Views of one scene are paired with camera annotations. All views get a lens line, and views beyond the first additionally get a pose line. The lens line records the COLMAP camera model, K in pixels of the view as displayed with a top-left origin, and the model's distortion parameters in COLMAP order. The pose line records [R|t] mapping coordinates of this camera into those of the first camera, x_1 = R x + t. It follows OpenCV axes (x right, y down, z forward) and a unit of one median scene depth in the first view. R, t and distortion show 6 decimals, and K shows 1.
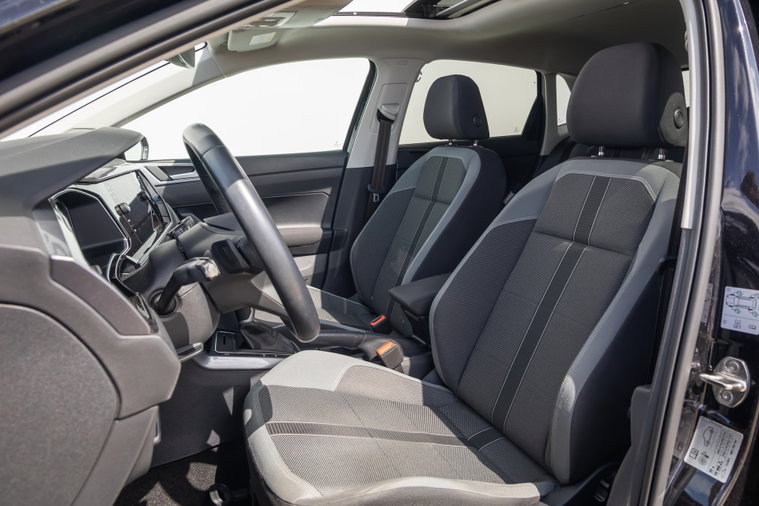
lens RADIAL K [[507.4, 0, 383.9], [0, 507.4, 258.2], [0, 0, 1]] dist [0.003988, 0.001874]
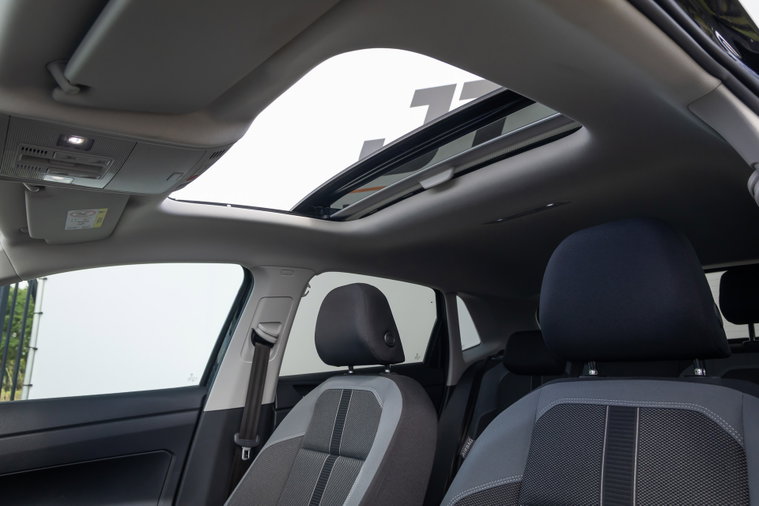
lens RADIAL K [[507.4, 0, 381.5], [0, 507.4, 258.6], [0, 0, 1]] dist [0.003988, 0.001874]
pose [[0.967580, 0.030230, 0.250750, -0.019136], [0.084536, 0.896785, -0.434316, -0.043617], [-0.237998, 0.441433, 0.865156, 0.254938]]
